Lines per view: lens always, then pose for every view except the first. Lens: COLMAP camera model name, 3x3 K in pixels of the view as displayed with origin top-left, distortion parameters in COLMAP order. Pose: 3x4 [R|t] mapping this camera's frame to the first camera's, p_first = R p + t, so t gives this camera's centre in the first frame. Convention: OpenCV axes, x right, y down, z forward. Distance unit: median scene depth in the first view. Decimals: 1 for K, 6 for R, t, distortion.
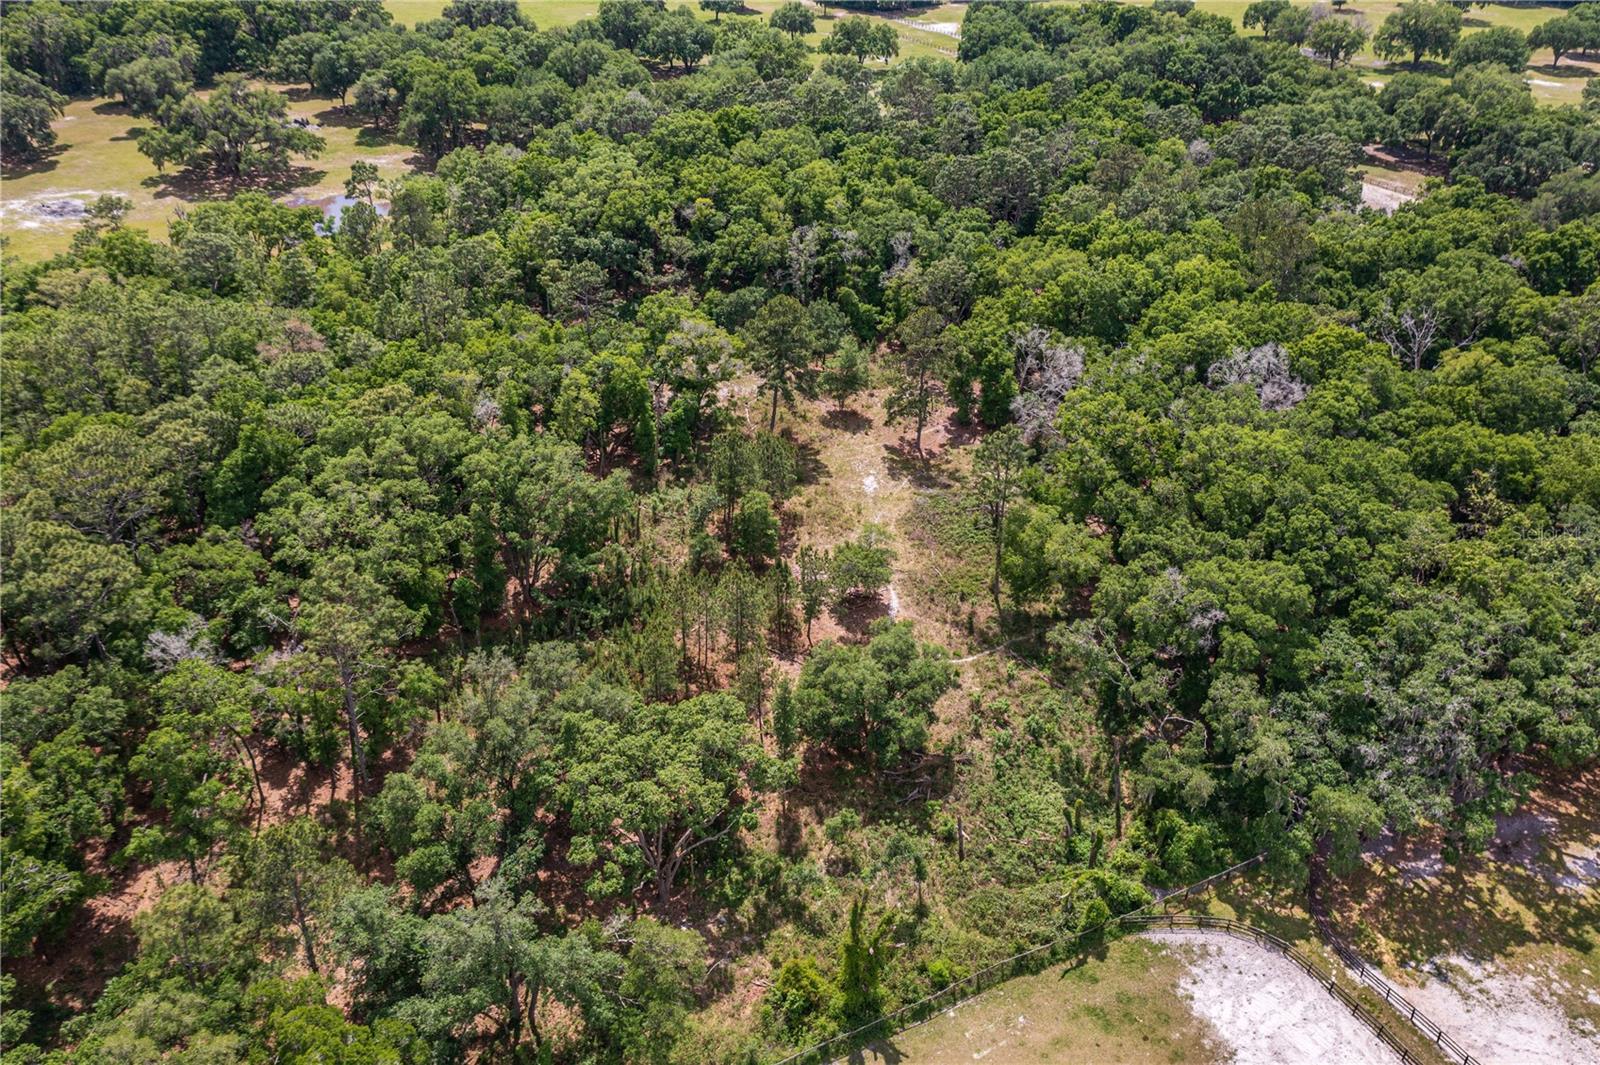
lens RADIAL K [[1269.6, 0, 801.2], [0, 1269.6, 526.2], [0, 0, 1]] dist [-0.002026, 0.003655]
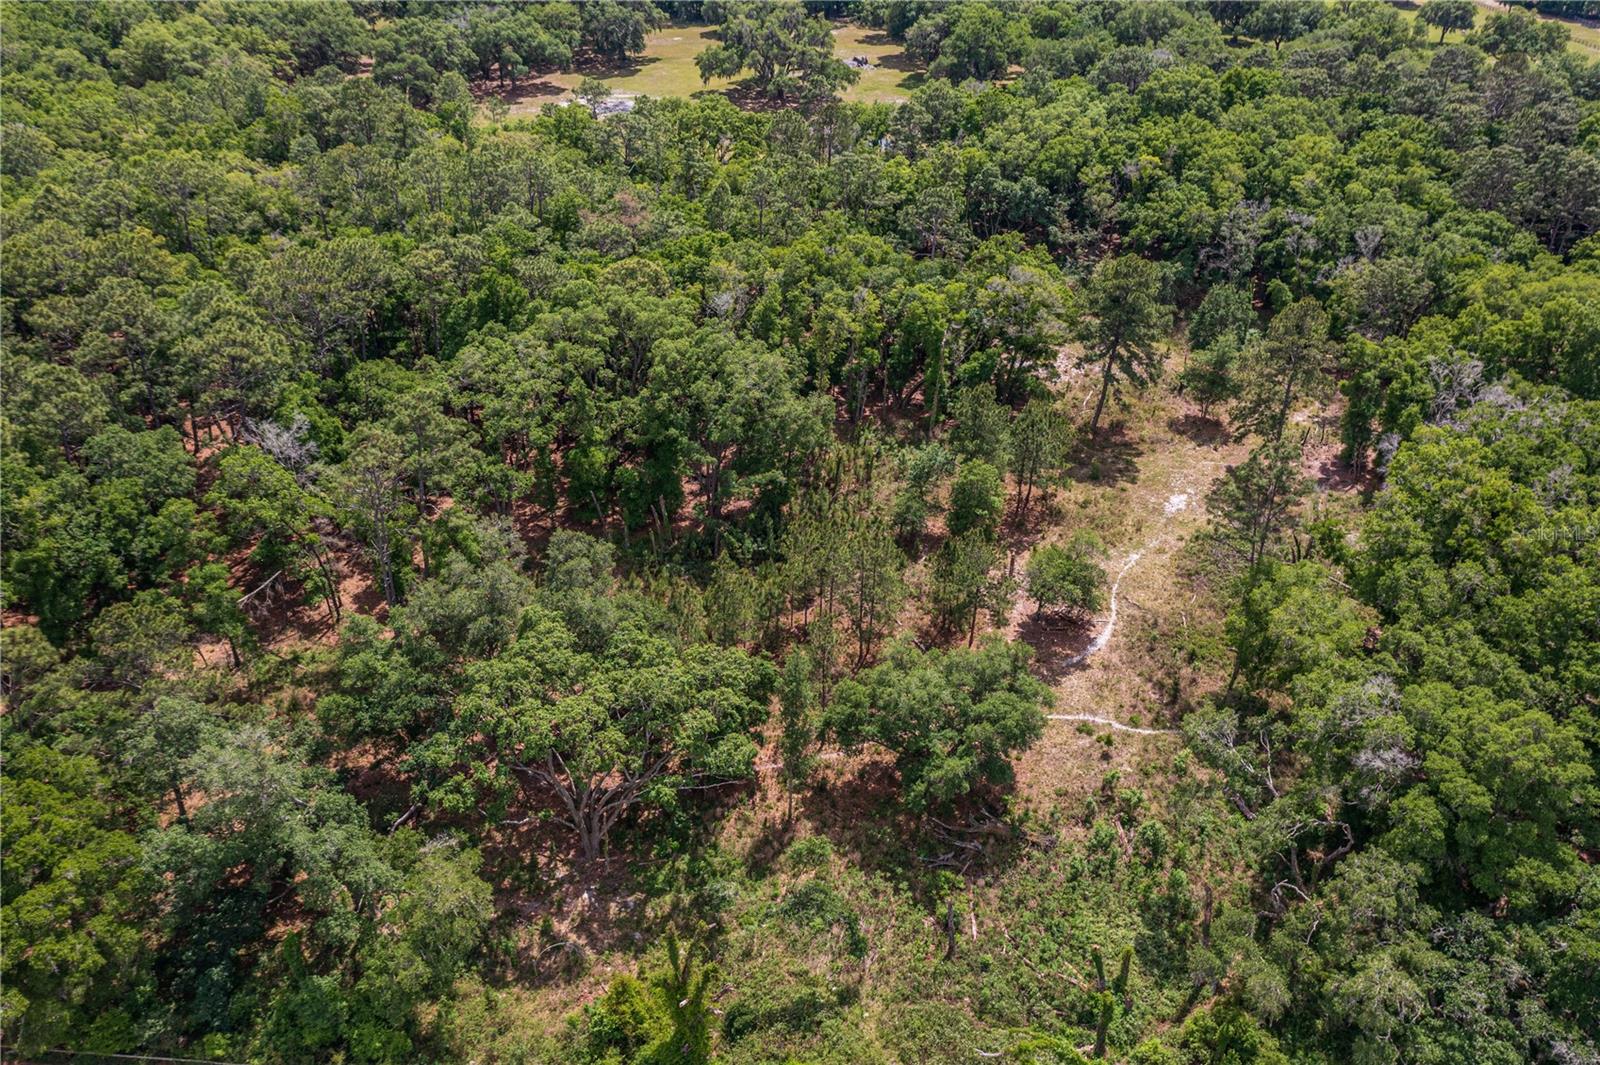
lens RADIAL K [[1269.6, 0, 801.2], [0, 1269.6, 526.2], [0, 0, 1]] dist [-0.002026, 0.003655]
pose [[0.858967, 0.255364, -0.443807, 0.194117], [-0.259936, 0.964240, 0.051724, 0.000881], [0.441145, 0.070932, 0.894628, 0.169338]]
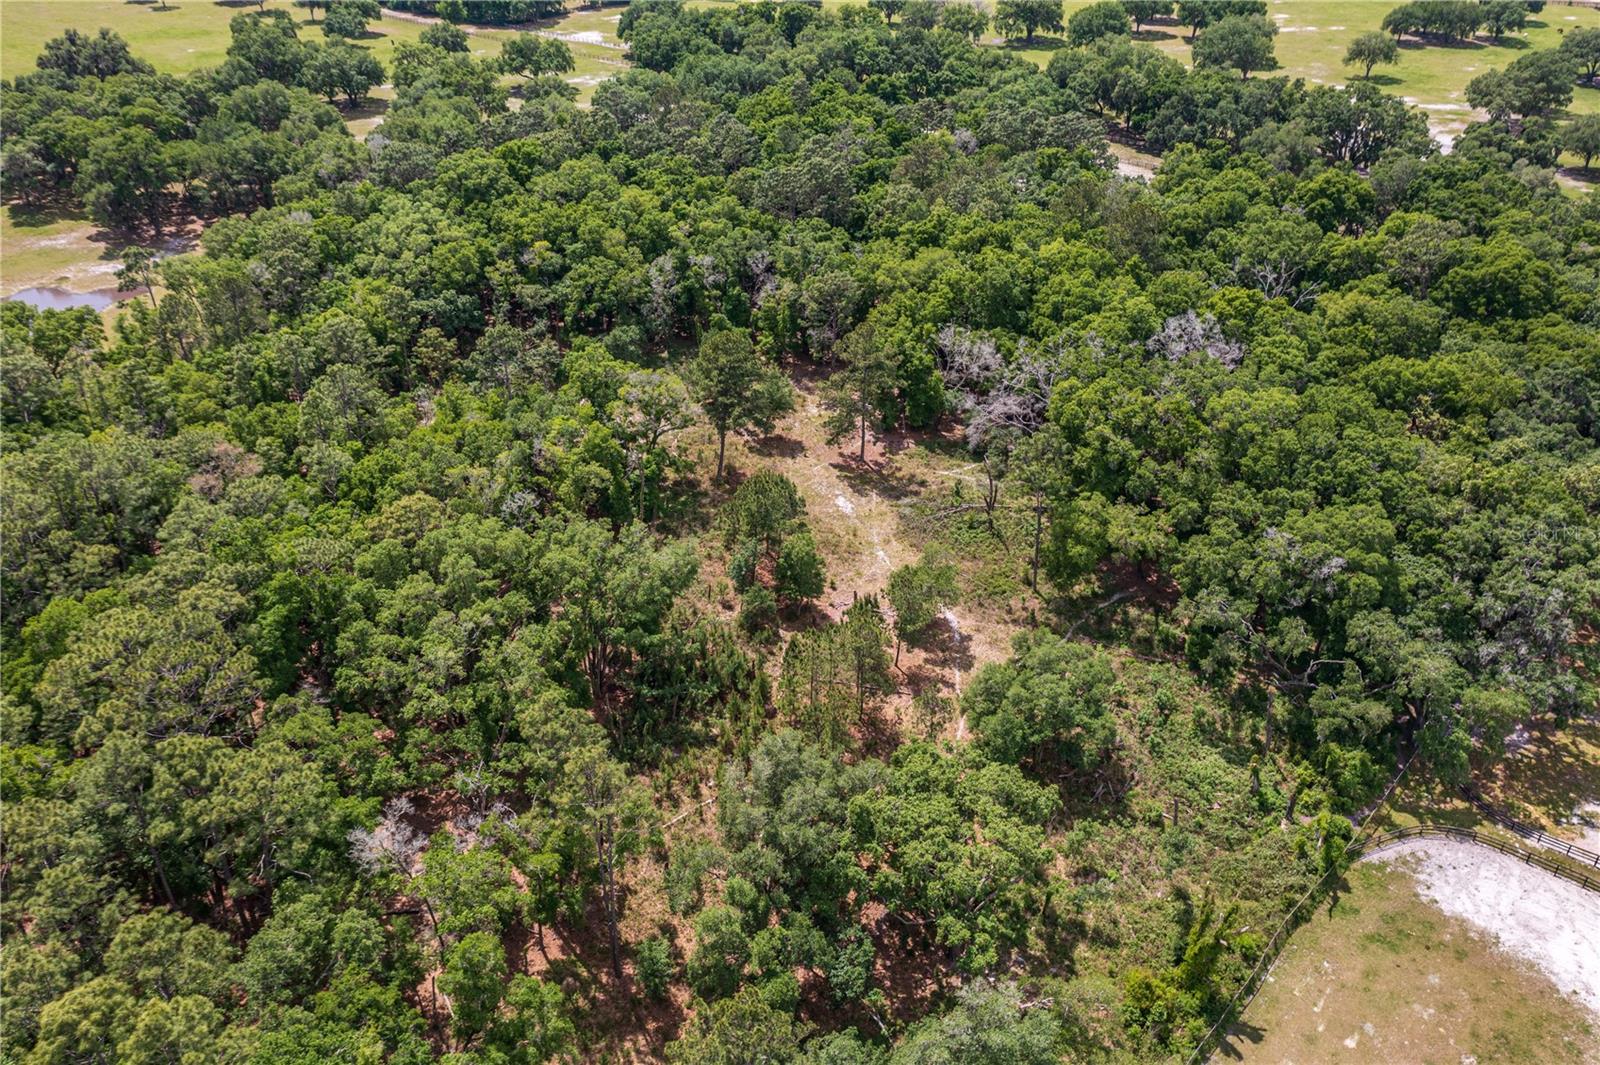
lens RADIAL K [[1269.6, 0, 801.2], [0, 1269.6, 526.2], [0, 0, 1]] dist [-0.002026, 0.003655]
pose [[0.931800, -0.191564, 0.308307, -0.268882], [0.190464, 0.981107, 0.033959, -0.053058], [-0.308987, 0.027078, 0.950681, 0.053450]]
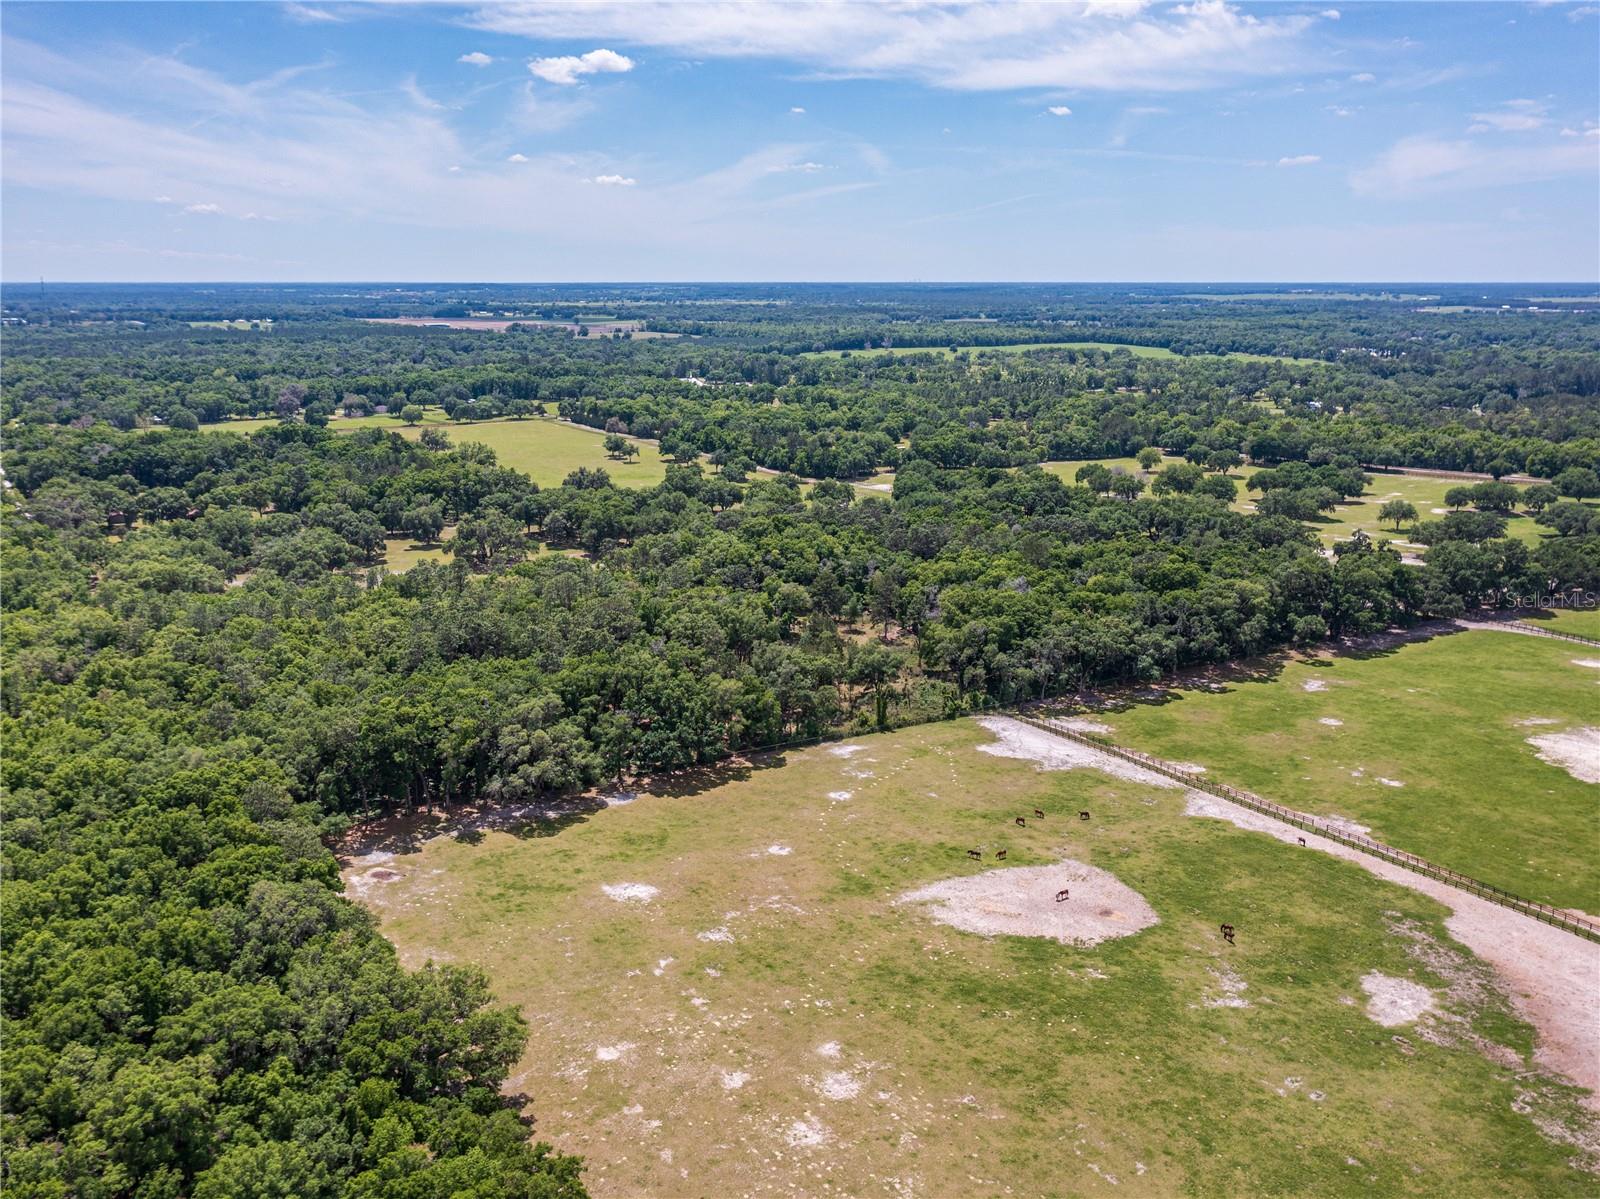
lens RADIAL K [[1464.3, 0, 811.8], [0, 1464.3, 604.9], [0, 0, 1]] dist [-0.008646, 0.003498]
pose [[0.997774, -0.026763, 0.061077, -0.195643], [0.044425, 0.949853, -0.309524, 0.674803], [-0.049731, 0.311548, 0.948928, -1.477858]]
